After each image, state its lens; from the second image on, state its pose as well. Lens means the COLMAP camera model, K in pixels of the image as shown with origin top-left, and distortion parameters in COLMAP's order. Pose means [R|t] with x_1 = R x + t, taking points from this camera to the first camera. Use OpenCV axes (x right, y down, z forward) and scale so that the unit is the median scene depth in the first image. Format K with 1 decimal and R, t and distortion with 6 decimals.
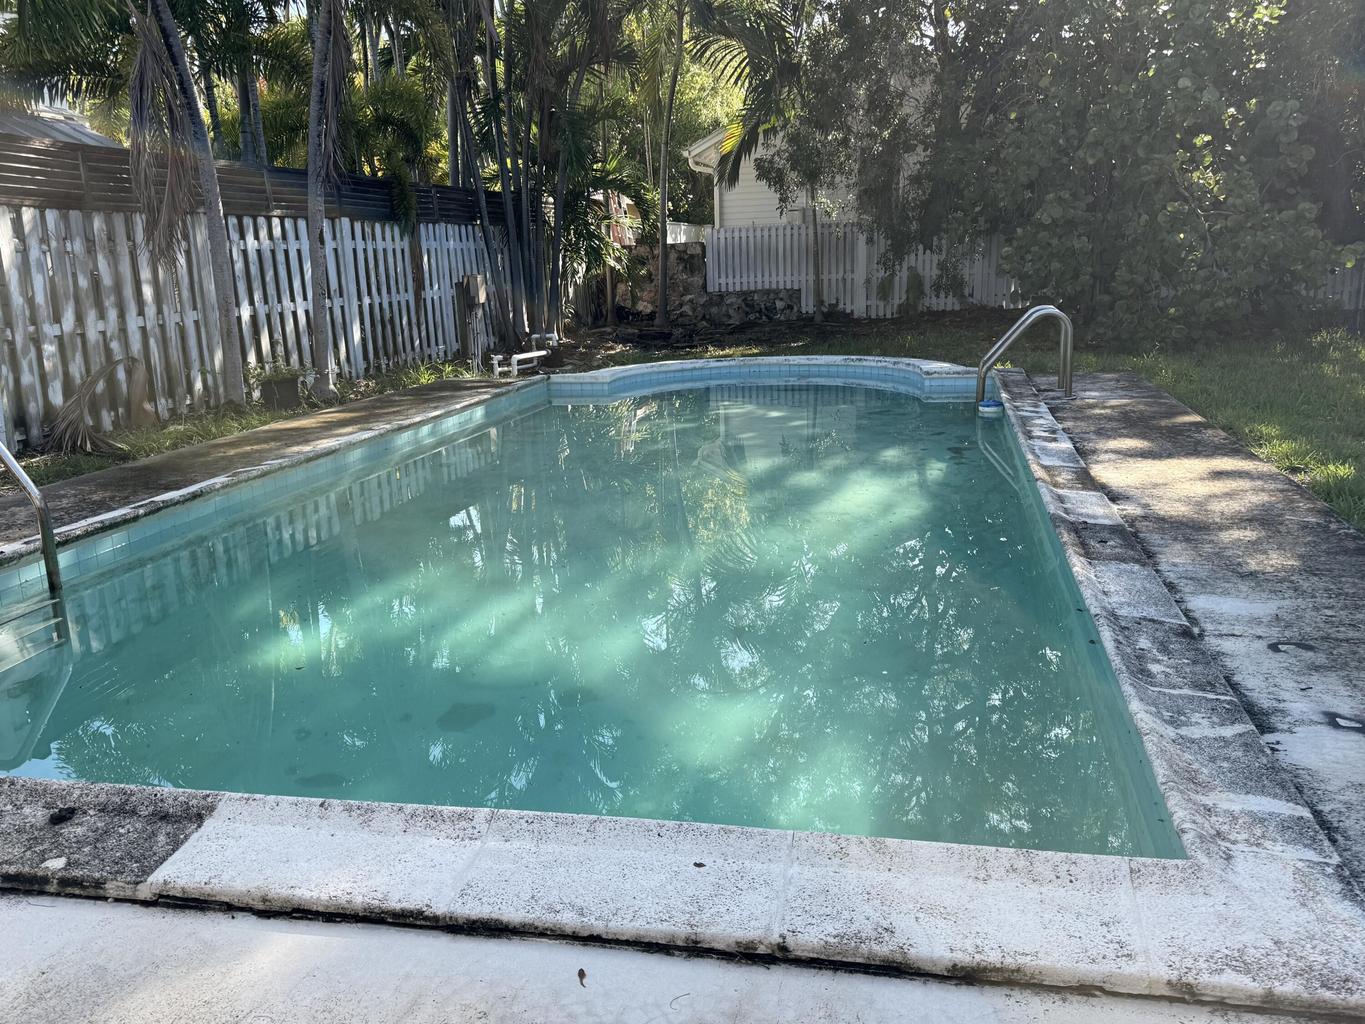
lens RADIAL K [[1119.2, 0, 681.8], [0, 1119.2, 524.7], [0, 0, 1]] dist [0.099503, -0.158342]
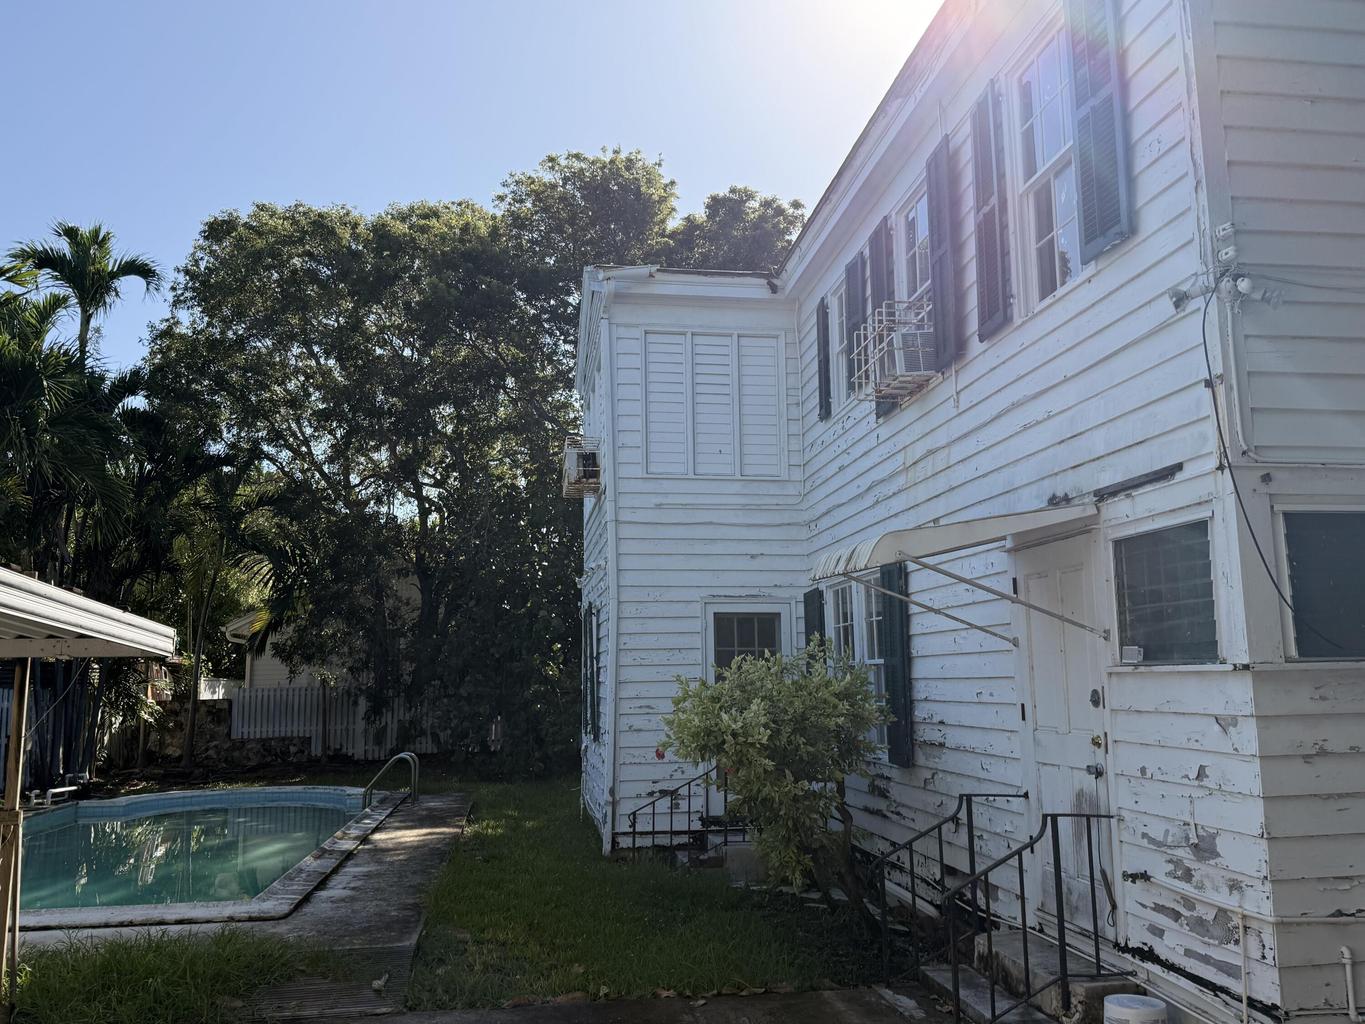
lens RADIAL K [[1113.8, 0, 666.0], [0, 1113.8, 524.4], [0, 0, 1]] dist [0.144317, -0.251557]
pose [[0.939445, 0.070351, 0.335400, 0.037987], [0.061504, 0.928200, -0.366963, 0.059546], [-0.337135, 0.365370, 0.867666, -0.323352]]
